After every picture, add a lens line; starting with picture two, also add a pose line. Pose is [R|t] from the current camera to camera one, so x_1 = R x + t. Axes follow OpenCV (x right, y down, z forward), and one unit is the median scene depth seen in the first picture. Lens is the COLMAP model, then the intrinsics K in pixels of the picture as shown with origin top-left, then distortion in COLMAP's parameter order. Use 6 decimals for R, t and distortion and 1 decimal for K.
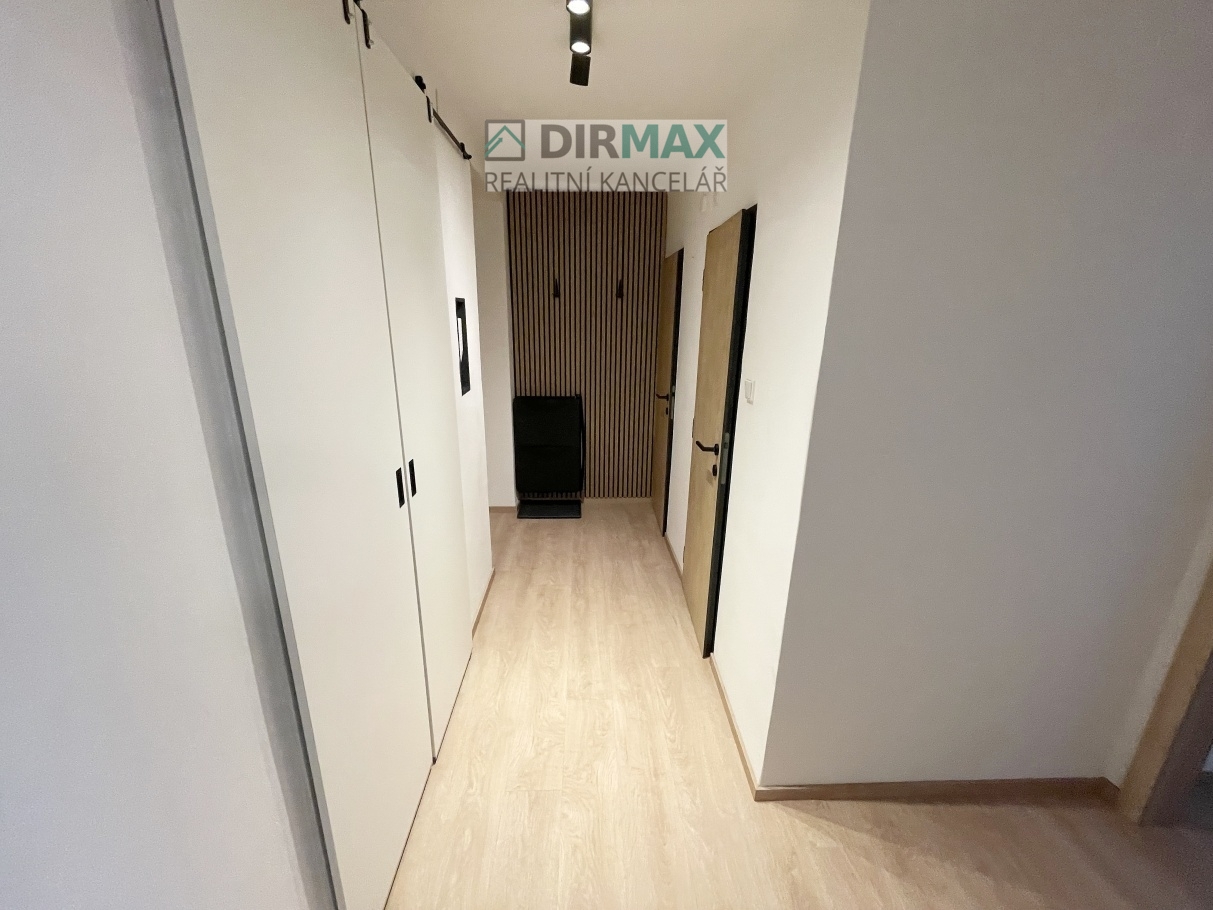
lens RADIAL K [[488.8, 0, 607.0], [0, 488.8, 452.7], [0, 0, 1]] dist [-0.002700, -0.000353]
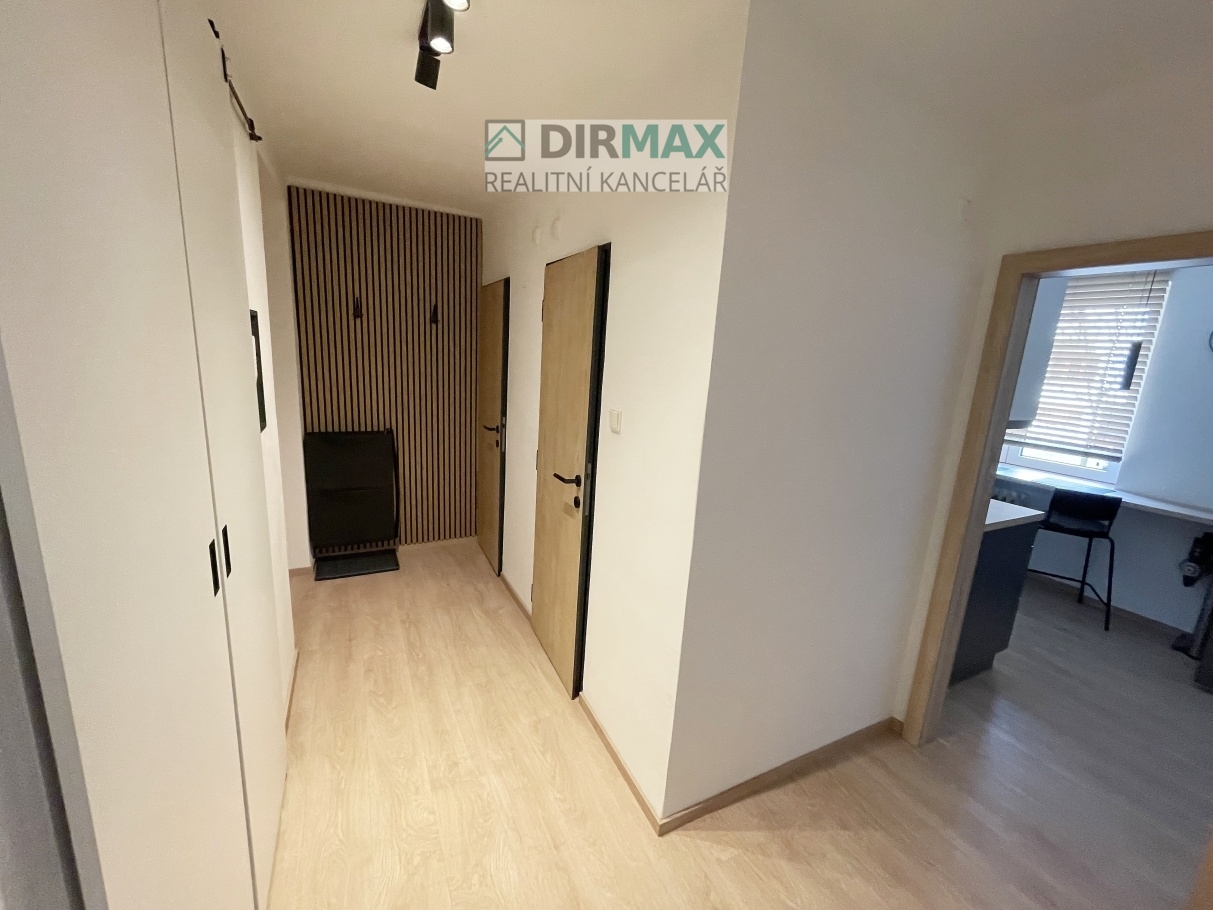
lens RADIAL K [[488.8, 0, 607.0], [0, 488.8, 452.7], [0, 0, 1]] dist [-0.002700, -0.000353]
pose [[0.908209, -0.046092, 0.415971, -0.112887], [0.071163, 0.996451, -0.044961, -0.012690], [-0.412422, 0.070436, 0.908266, 0.067246]]
